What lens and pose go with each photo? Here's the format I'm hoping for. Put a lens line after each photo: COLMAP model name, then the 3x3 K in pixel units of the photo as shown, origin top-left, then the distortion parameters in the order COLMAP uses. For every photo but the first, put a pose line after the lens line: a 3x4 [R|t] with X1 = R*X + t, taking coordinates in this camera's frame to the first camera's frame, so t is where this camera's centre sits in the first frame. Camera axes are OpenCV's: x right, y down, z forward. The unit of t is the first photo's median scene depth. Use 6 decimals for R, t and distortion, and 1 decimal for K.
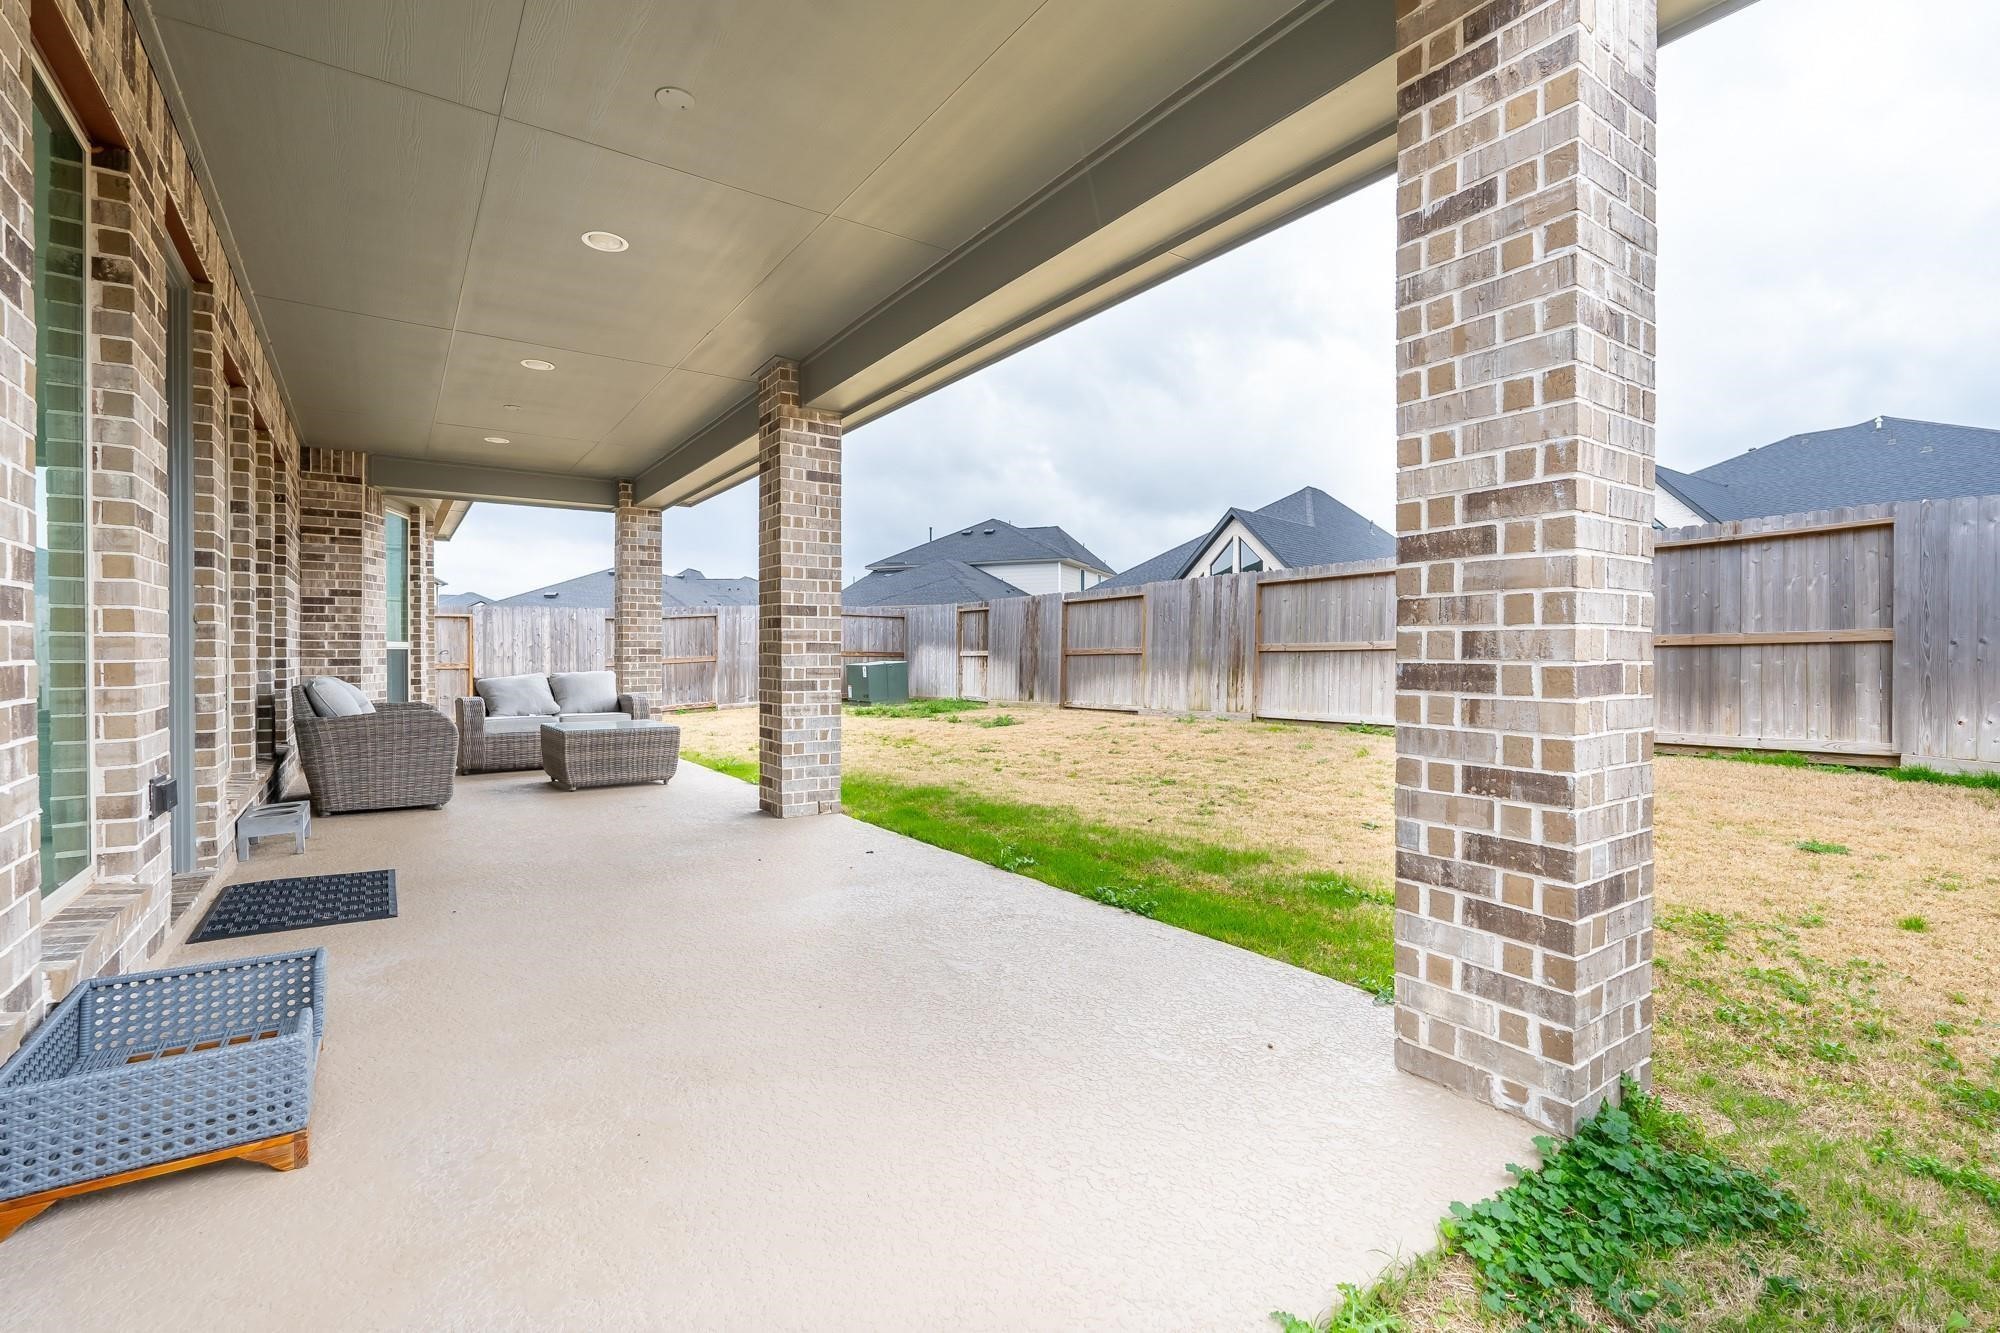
lens RADIAL K [[922.3, 0, 997.2], [0, 922.3, 657.9], [0, 0, 1]] dist [0.004072, -0.000950]
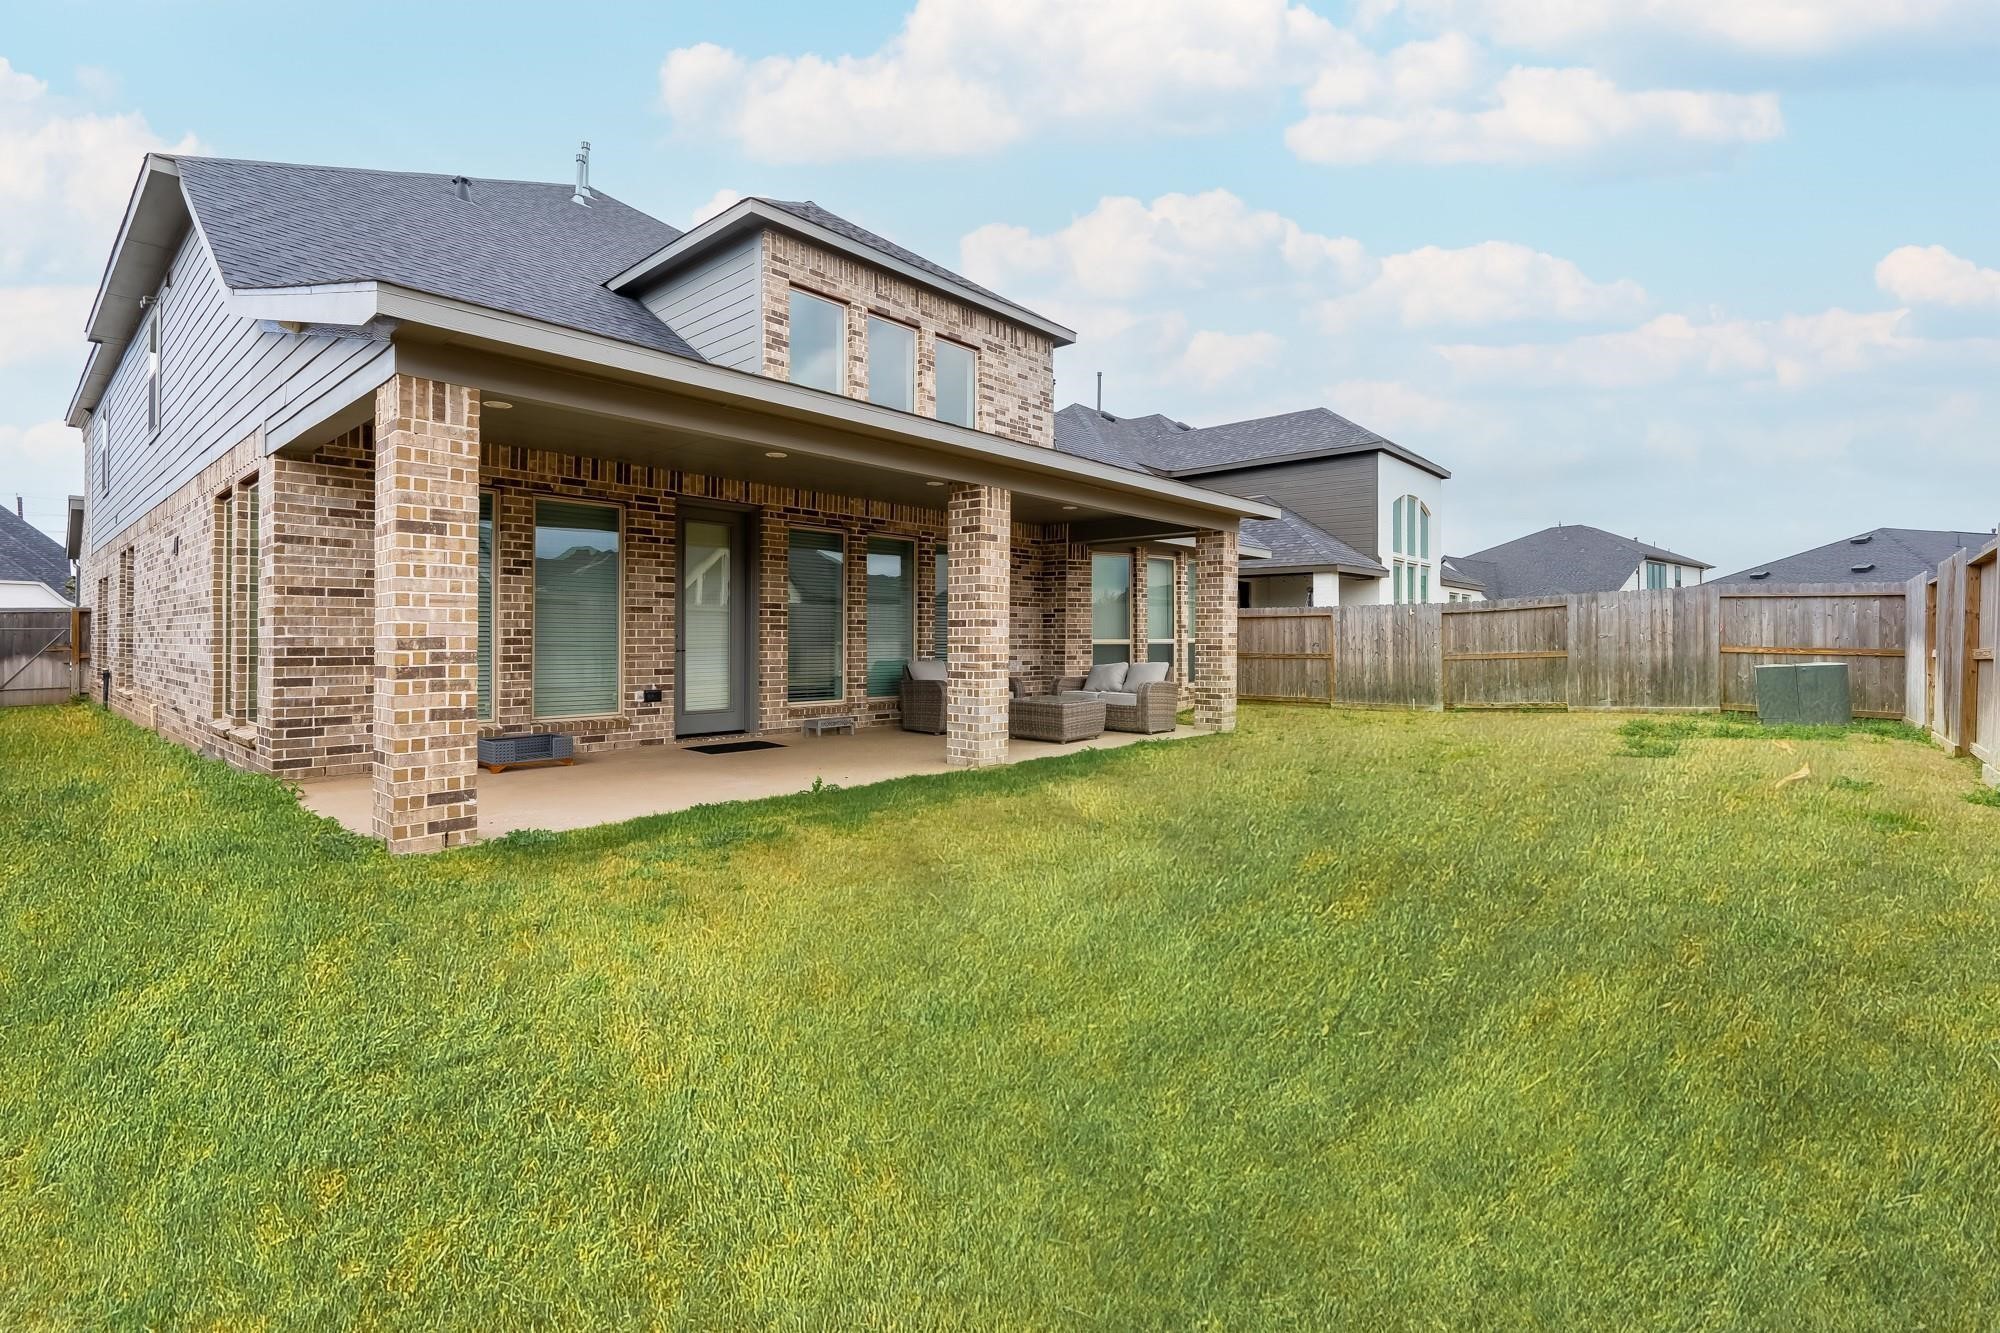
lens RADIAL K [[922.3, 0, 998.0], [0, 922.3, 622.3], [0, 0, 1]] dist [0.004072, -0.000950]
pose [[0.229442, -0.014558, -0.973213, 0.745431], [-0.008029, 0.999826, -0.016849, -0.017772], [0.973289, 0.011680, 0.229286, 0.445267]]
